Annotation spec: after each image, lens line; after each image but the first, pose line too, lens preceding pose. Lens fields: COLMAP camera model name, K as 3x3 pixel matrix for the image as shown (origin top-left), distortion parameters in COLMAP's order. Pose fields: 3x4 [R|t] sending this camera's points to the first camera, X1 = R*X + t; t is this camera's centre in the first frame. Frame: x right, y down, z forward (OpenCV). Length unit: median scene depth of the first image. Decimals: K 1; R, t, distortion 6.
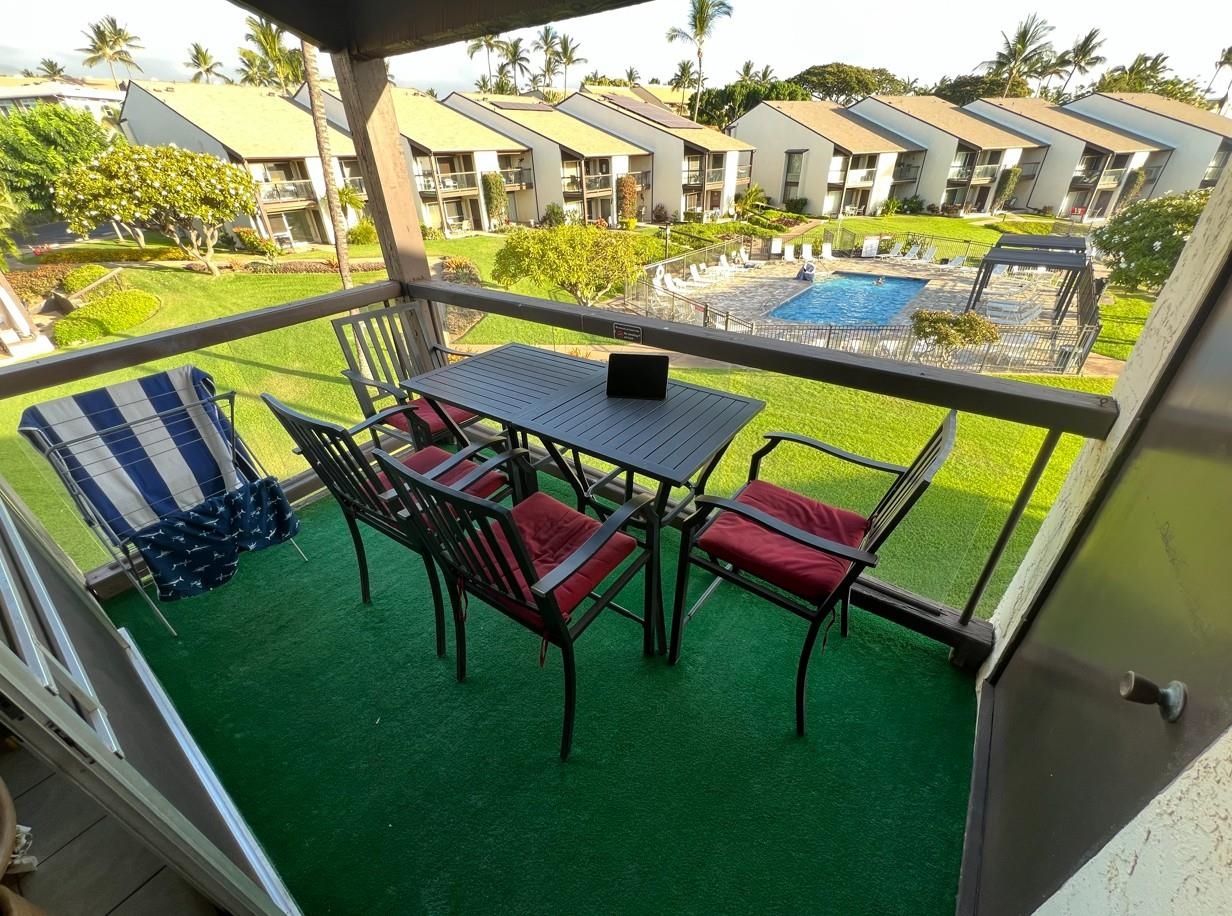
lens RADIAL K [[492.4, 0, 616.0], [0, 492.4, 458.0], [0, 0, 1]] dist [-0.002507, -0.000607]
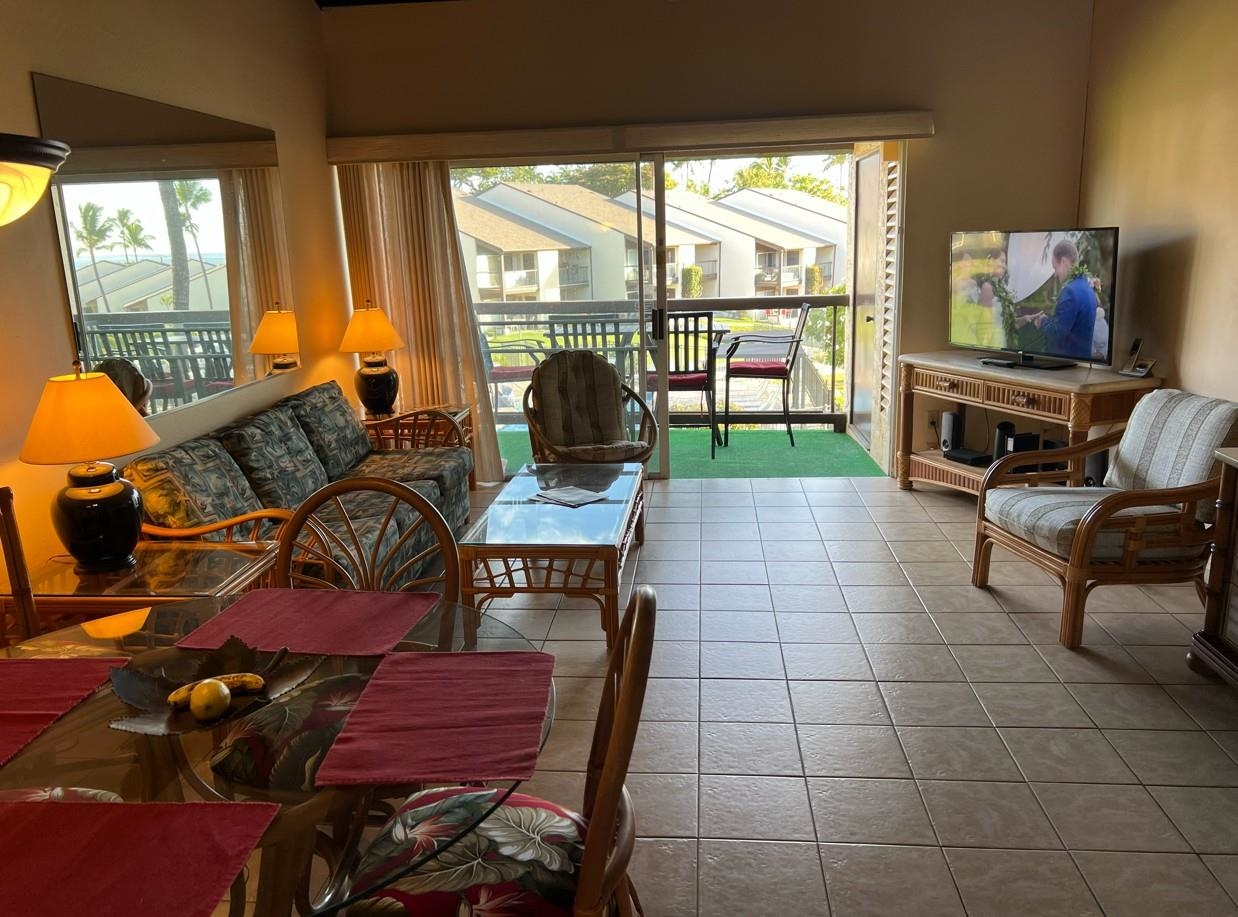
lens RADIAL K [[935.9, 0, 609.5], [0, 935.9, 461.9], [0, 0, 1]] dist [0.048581, -0.062118]
pose [[0.859522, -0.112165, 0.498638, -0.096945], [0.271676, 0.926643, -0.259856, 0.059582], [-0.432913, 0.358820, 0.826943, -0.083245]]
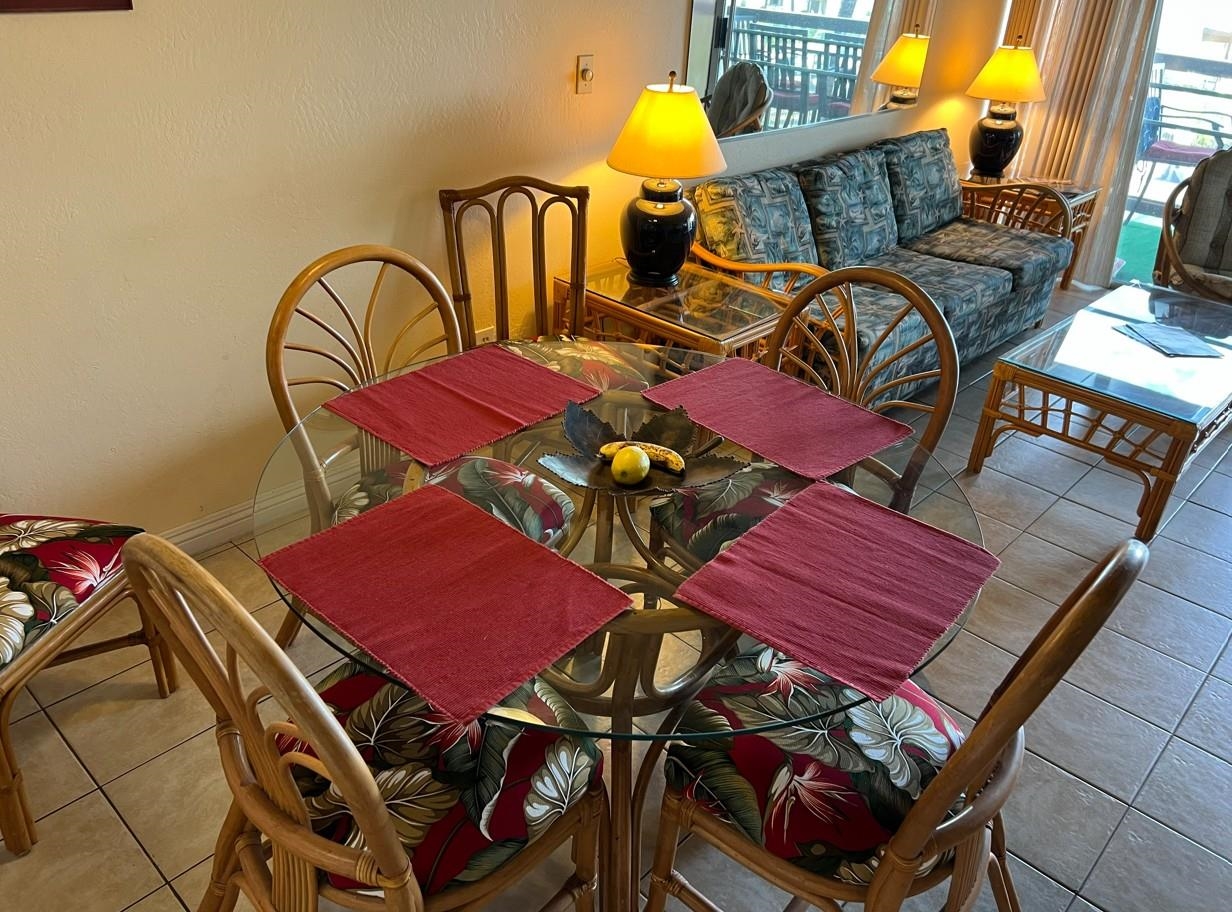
lens RADIAL K [[931.4, 0, 606.5], [0, 931.4, 459.4], [0, 0, 1]] dist [0.048581, -0.062118]
pose [[0.987594, 0.139354, -0.072379, -0.091448], [-0.142079, 0.989273, -0.033960, 0.055619], [0.066870, 0.043822, 0.996799, -0.079671]]
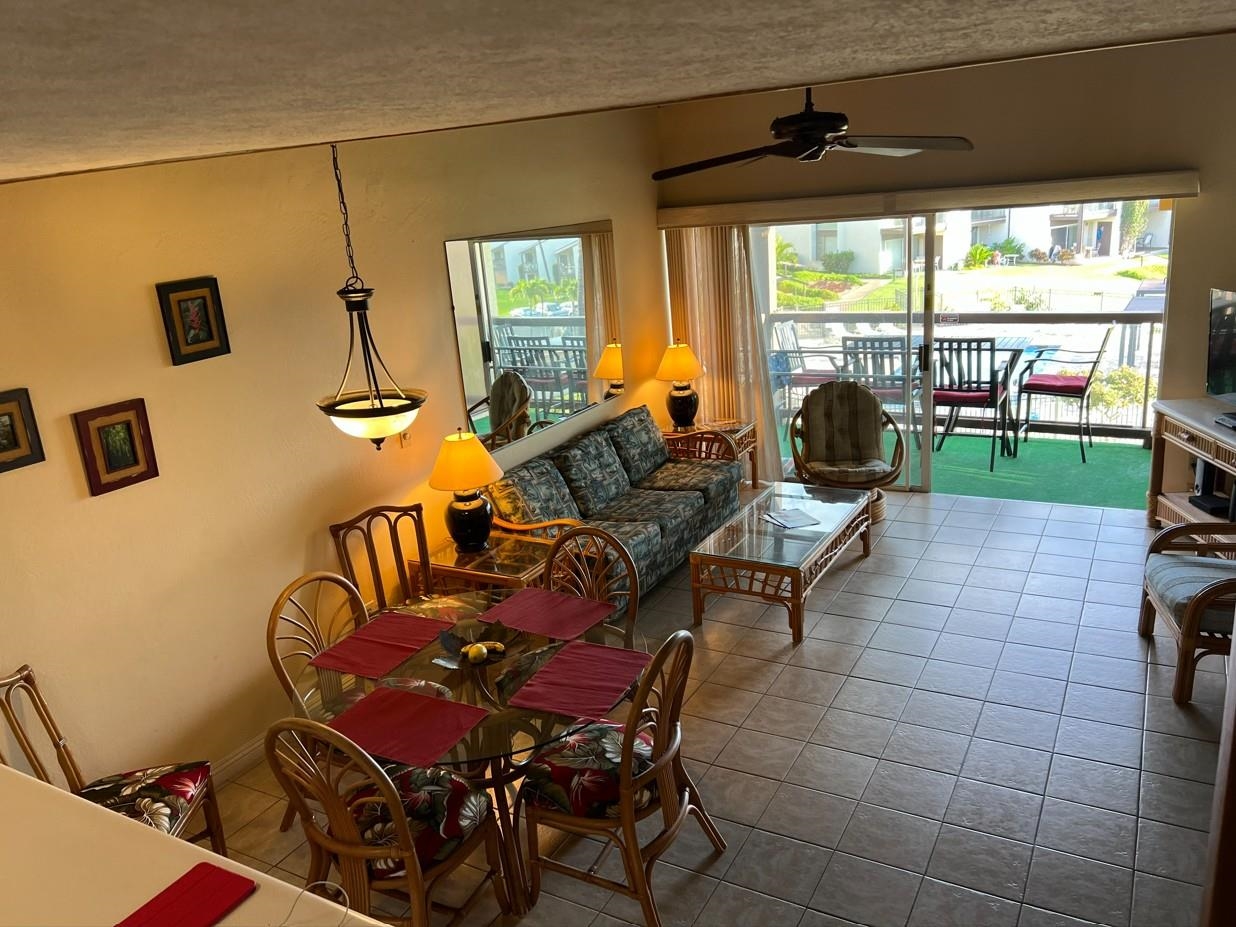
lens RADIAL K [[925.2, 0, 616.0], [0, 925.2, 471.8], [0, 0, 1]] dist [0.136135, -0.225382]
pose [[0.991936, -0.072453, 0.103985, -0.088901], [0.097456, 0.960582, -0.260356, 0.060900], [-0.081022, 0.268391, 0.959897, -0.119157]]
